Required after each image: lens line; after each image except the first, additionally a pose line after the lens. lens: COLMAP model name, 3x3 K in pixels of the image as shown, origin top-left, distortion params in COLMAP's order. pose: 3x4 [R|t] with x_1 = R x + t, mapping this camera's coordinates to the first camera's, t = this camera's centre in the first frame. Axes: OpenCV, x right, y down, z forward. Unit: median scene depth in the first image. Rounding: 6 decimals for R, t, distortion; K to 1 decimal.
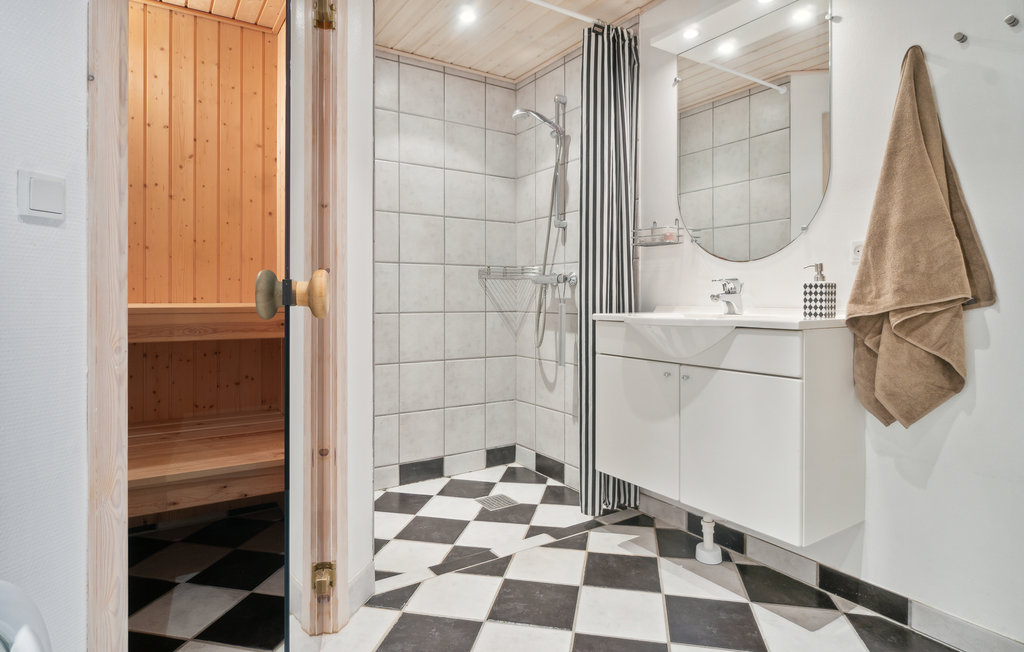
lens RADIAL K [[556.9, 0, 508.7], [0, 556.9, 298.8], [0, 0, 1]] dist [-0.000874, -0.000158]
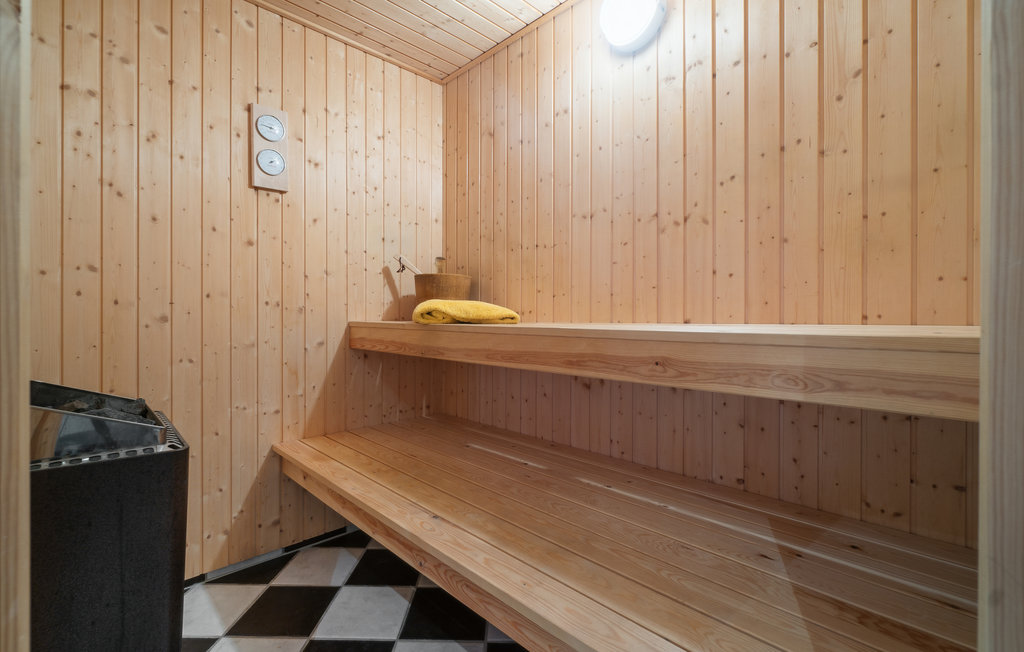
lens RADIAL K [[444.4, 0, 508.3], [0, 444.4, 318.7], [0, 0, 1]] dist [-0.002554, -0.000302]
pose [[0.190379, 0.001627, -0.981709, -0.184301], [0.000239, 0.999999, 0.001703, 0.000755], [0.981711, -0.000558, 0.190378, 0.553186]]
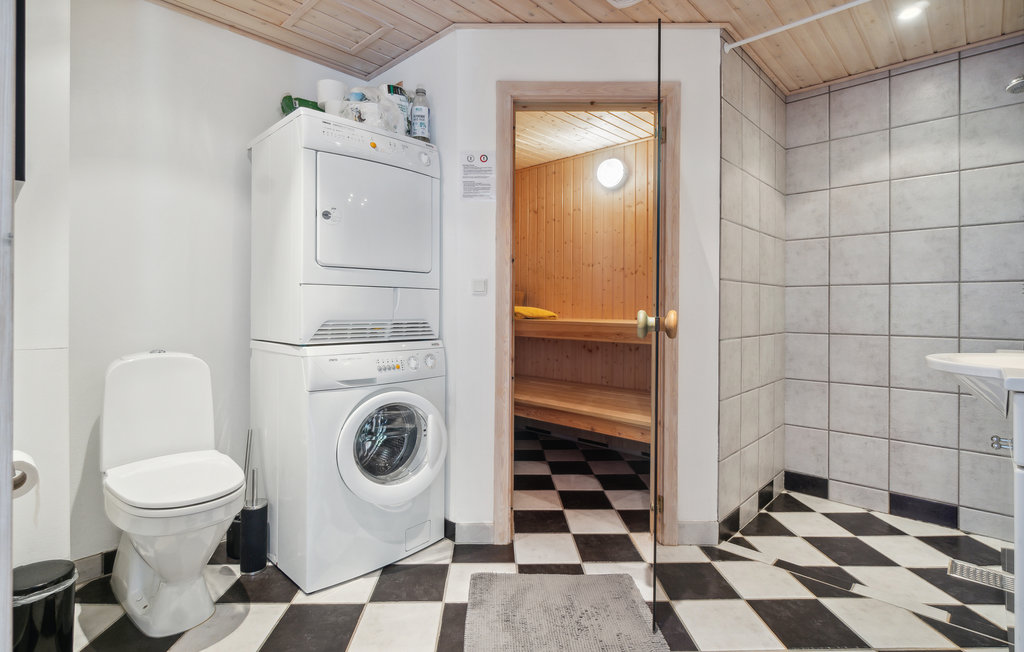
lens RADIAL K [[503.0, 0, 511.0], [0, 503.0, 307.7], [0, 0, 1]] dist [0.000496, -0.000163]
pose [[0.236220, 0.001731, -0.971698, 0.630623], [-0.003732, 0.999993, 0.000874, -0.027122], [0.971692, 0.003420, 0.236225, 0.192924]]
